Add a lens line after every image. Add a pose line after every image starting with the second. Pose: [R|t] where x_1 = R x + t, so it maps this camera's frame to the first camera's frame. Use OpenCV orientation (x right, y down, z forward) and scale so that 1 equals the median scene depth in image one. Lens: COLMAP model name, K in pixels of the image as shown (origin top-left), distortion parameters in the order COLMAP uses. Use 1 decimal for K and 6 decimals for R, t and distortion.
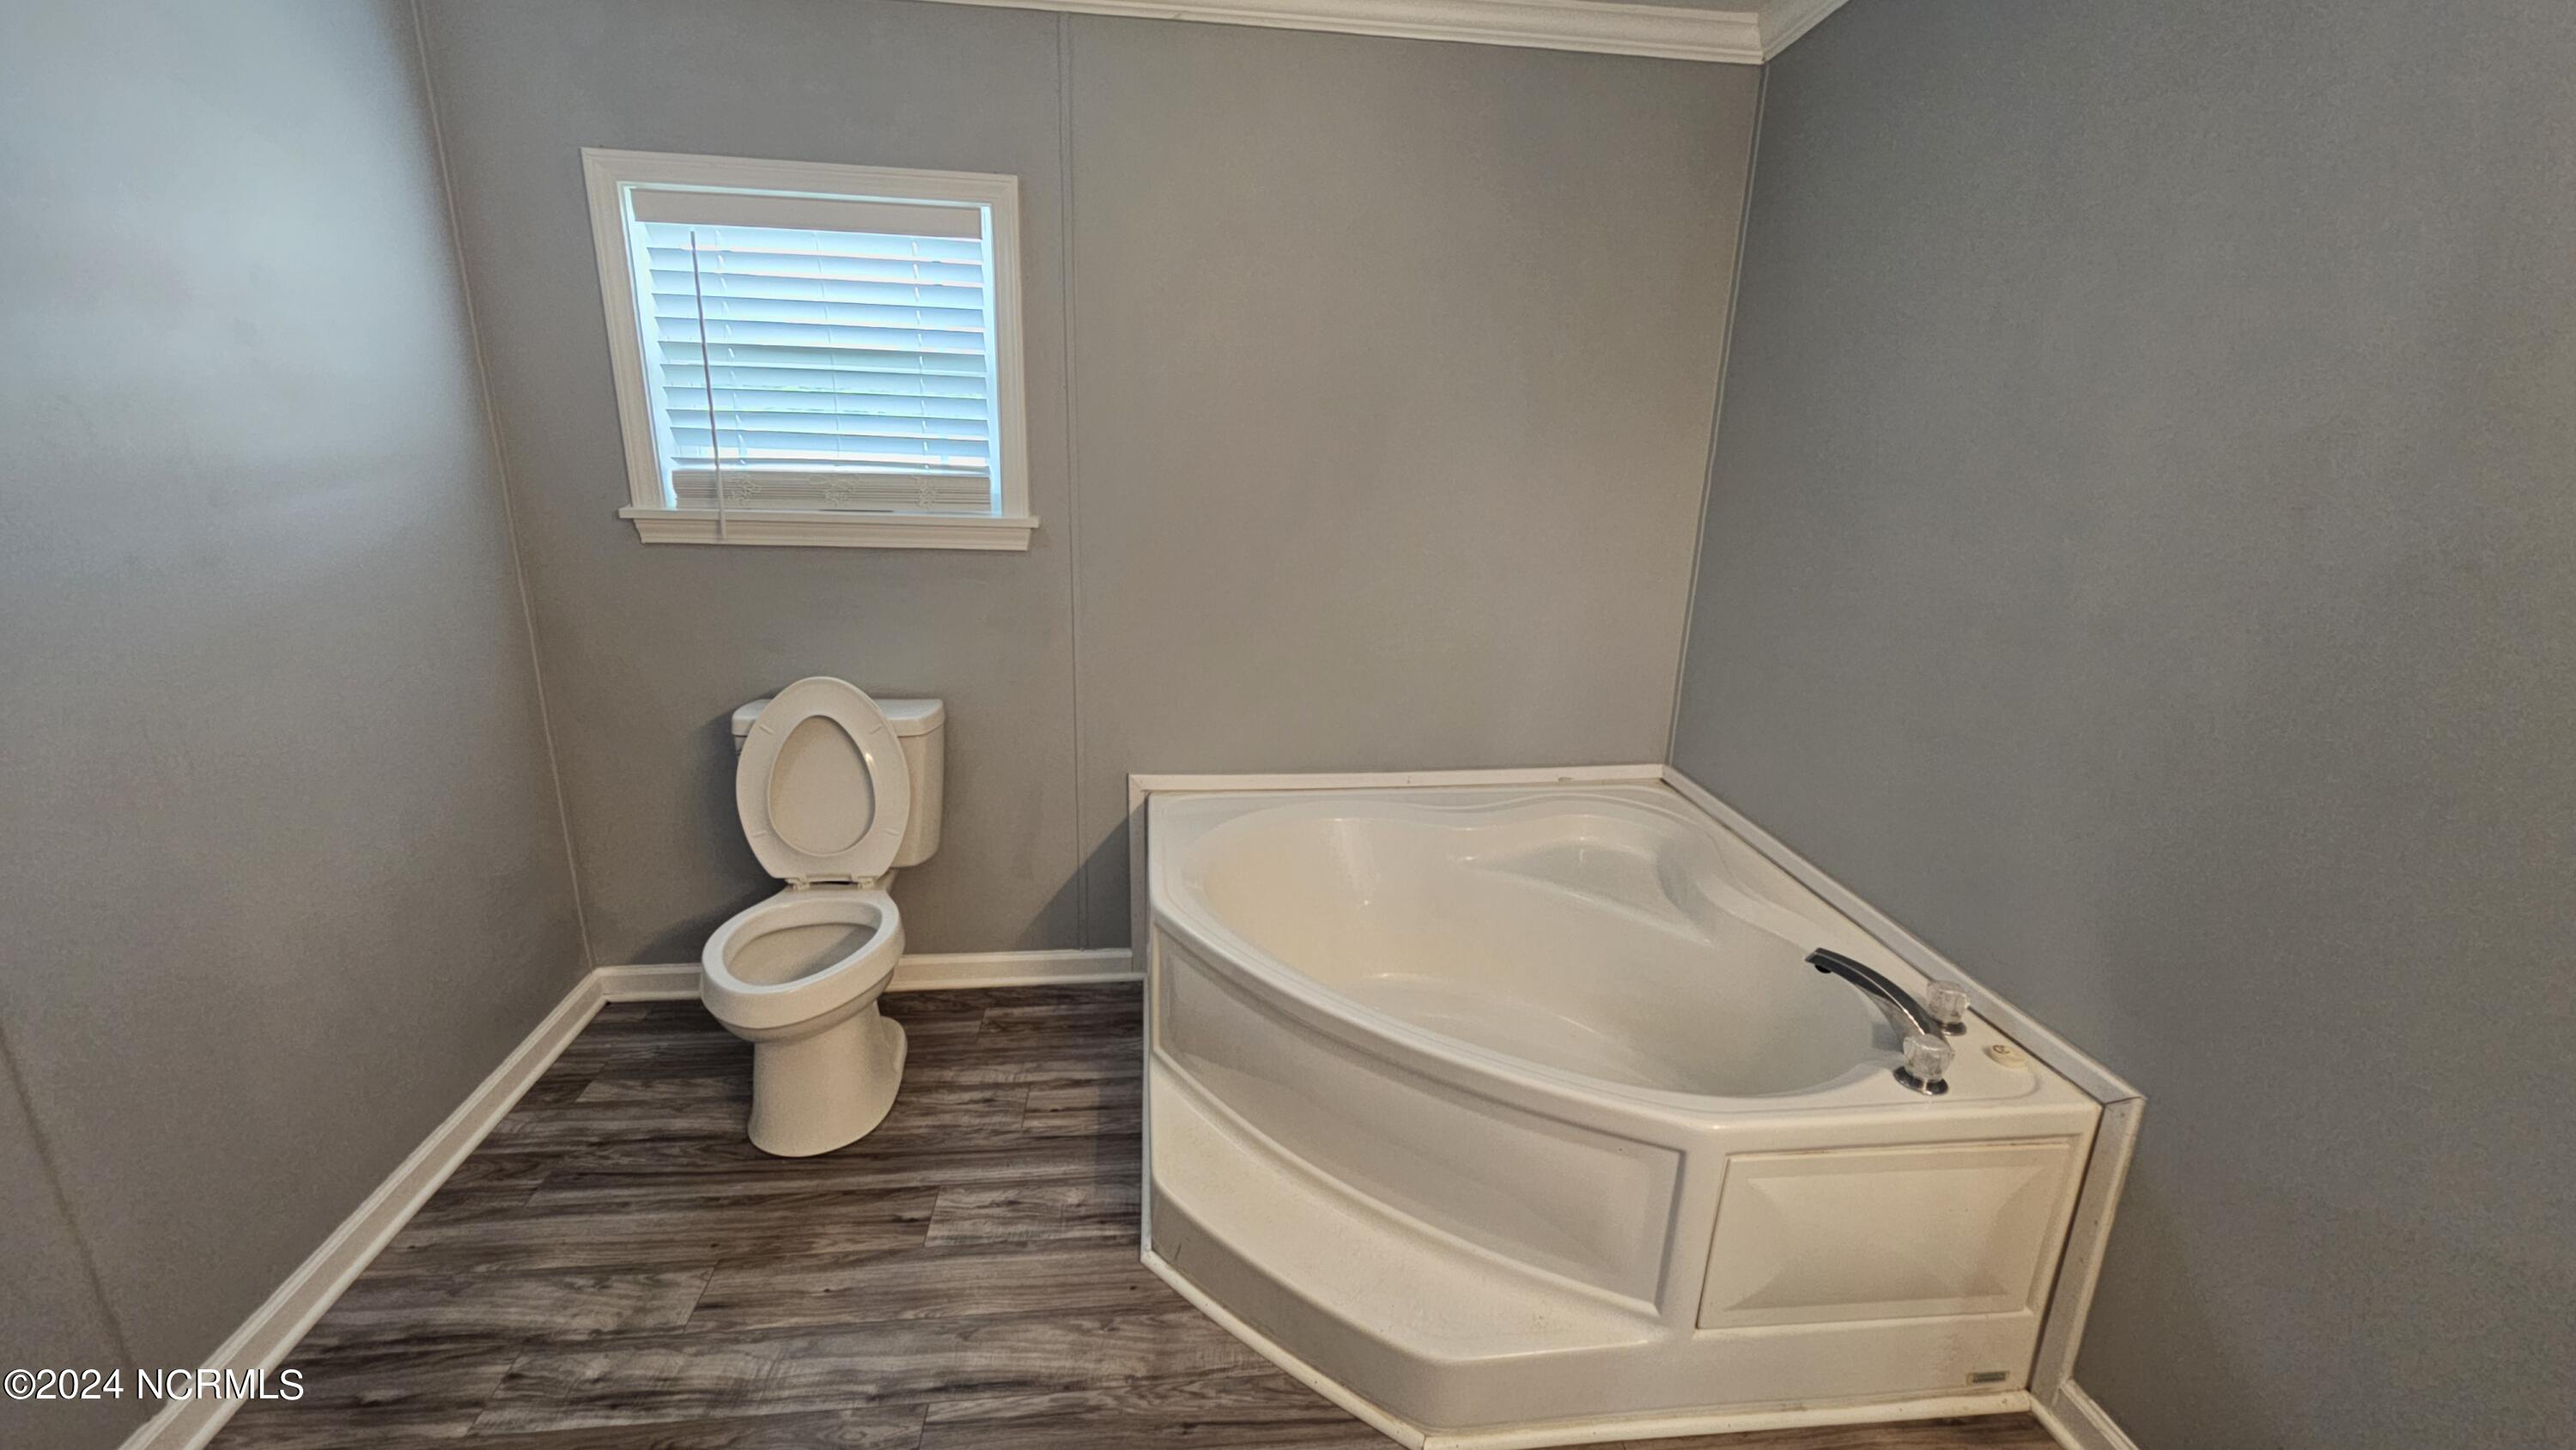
lens RADIAL K [[1061.1, 0, 1285.1], [0, 1061.1, 727.8], [0, 0, 1]] dist [0.001471, 0.000082]
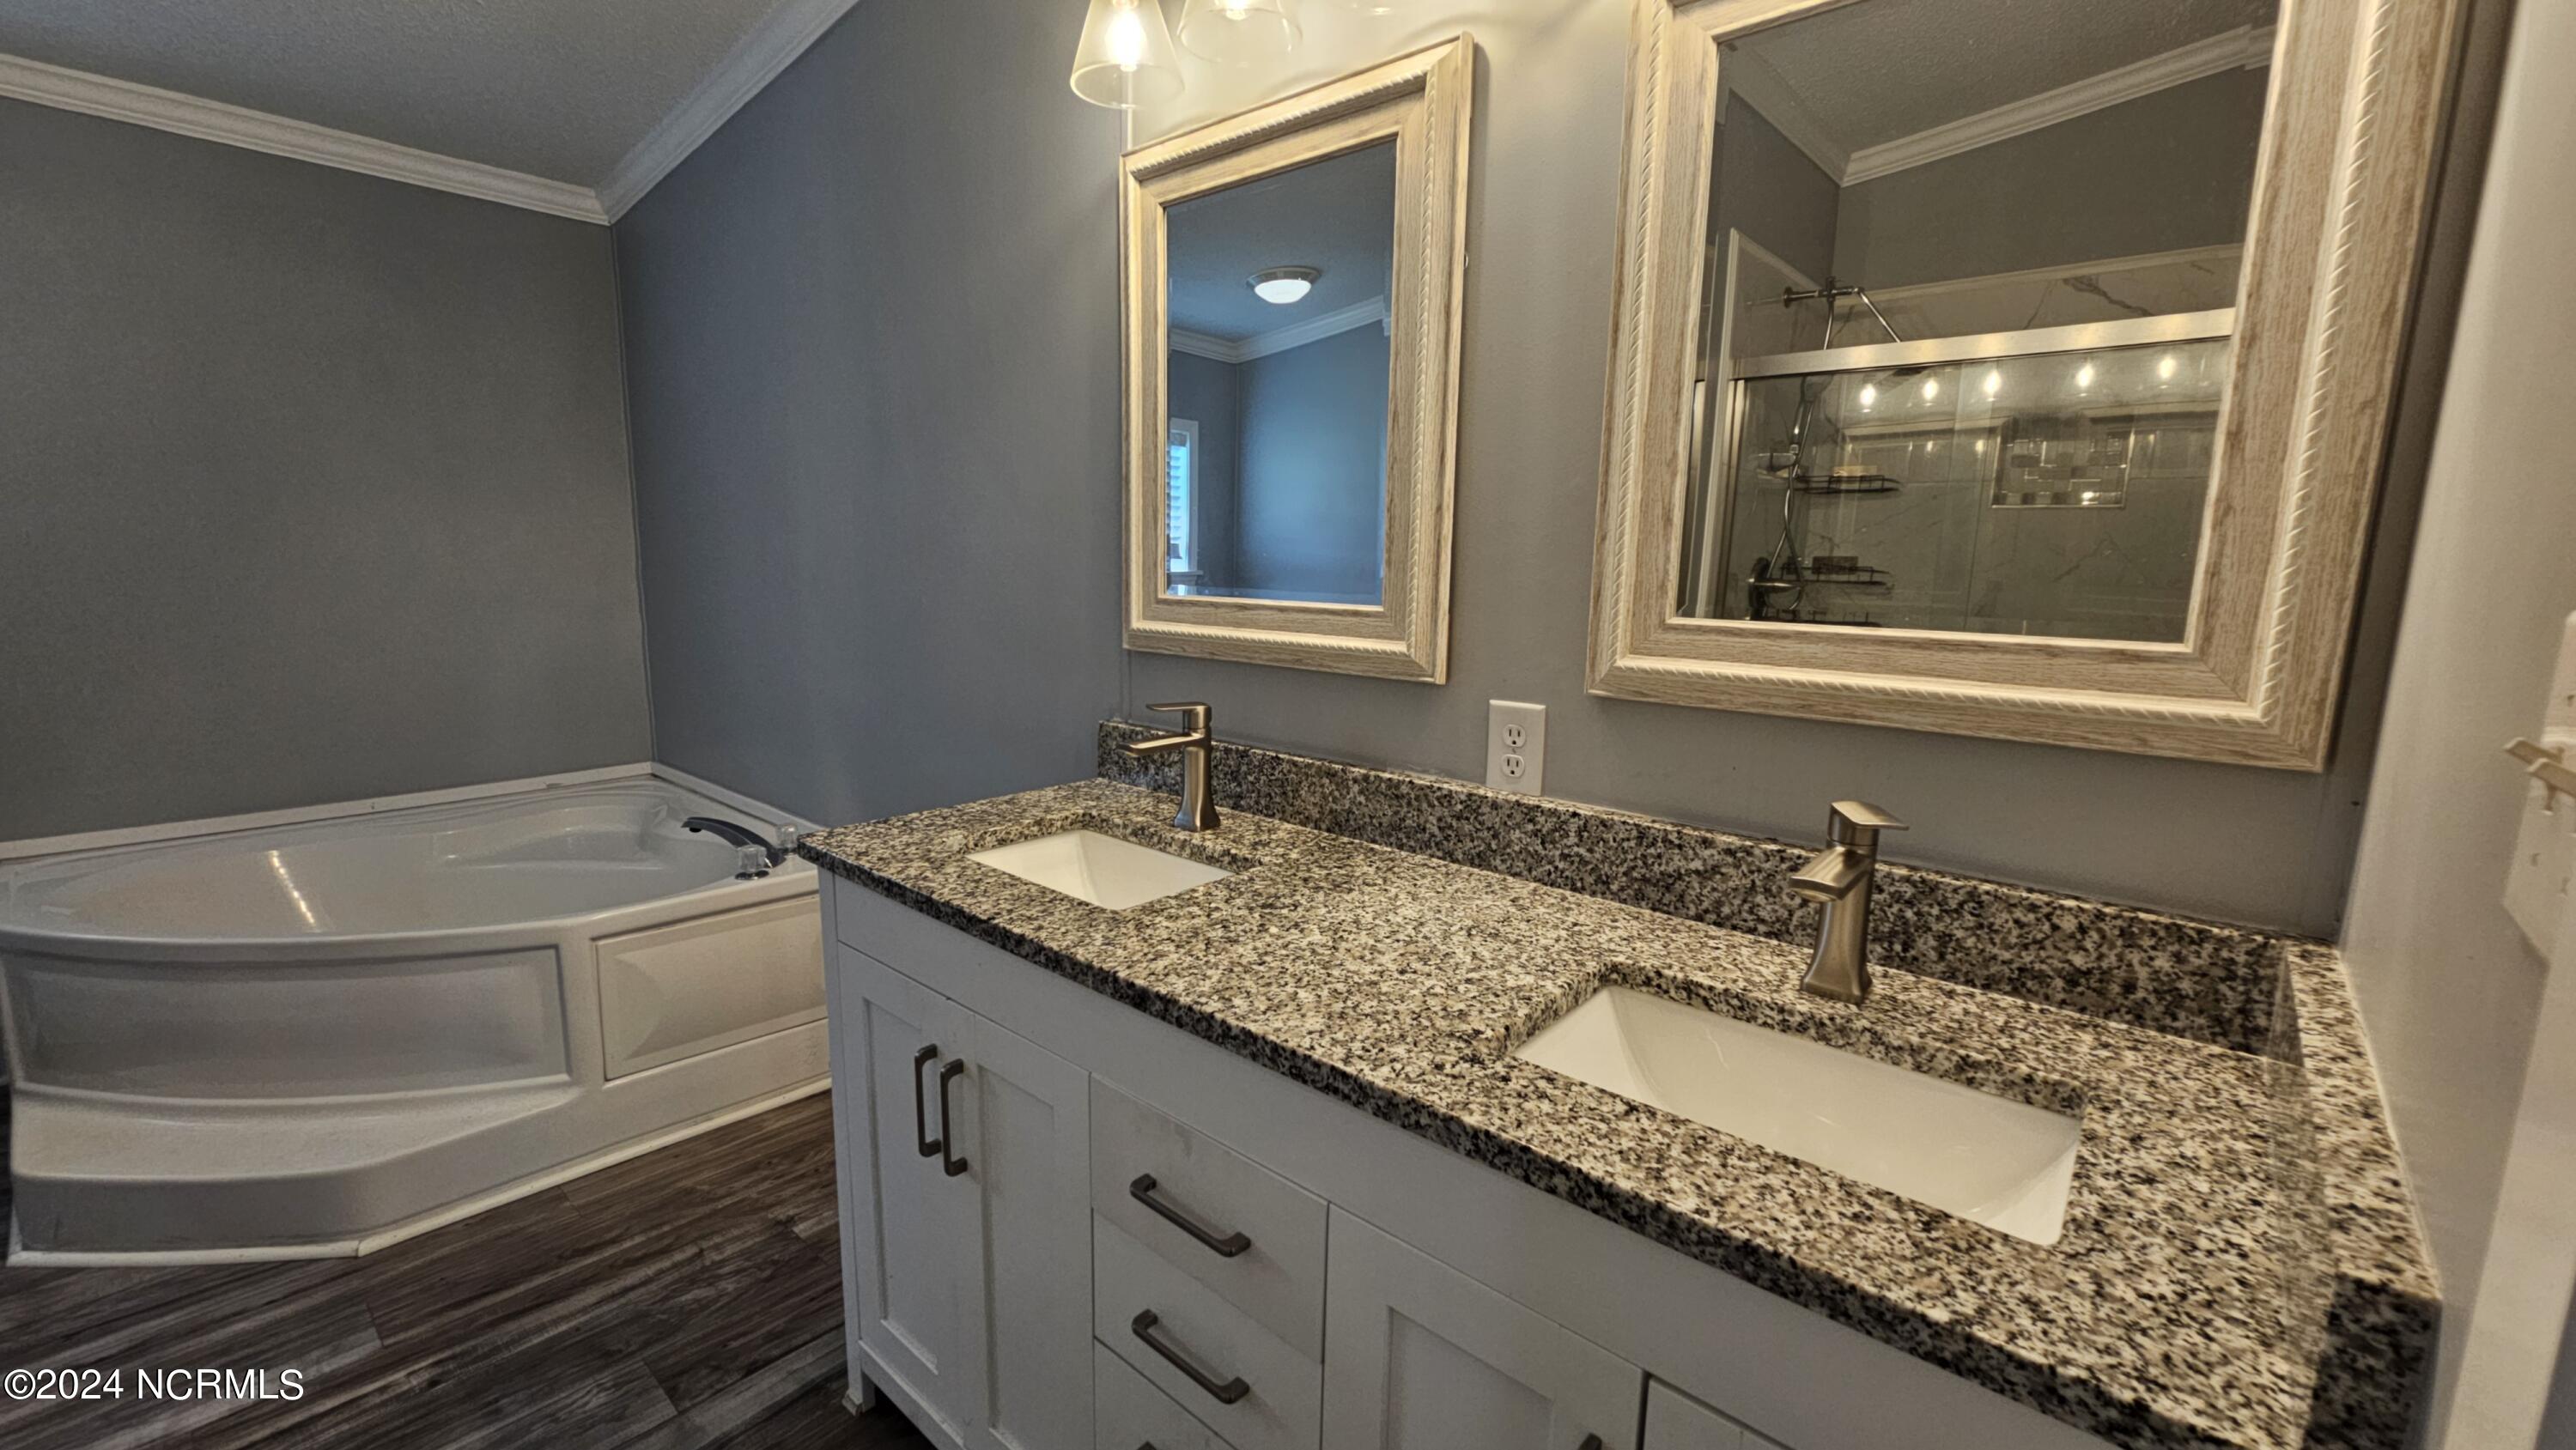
lens RADIAL K [[1061.1, 0, 1293.2], [0, 1061.1, 719.8], [0, 0, 1]] dist [0.001471, 0.000082]
pose [[0.743407, -0.118548, 0.658250, 0.181693], [0.196585, 0.979425, -0.045627, 0.316884], [-0.639297, 0.163321, 0.751415, -0.663376]]
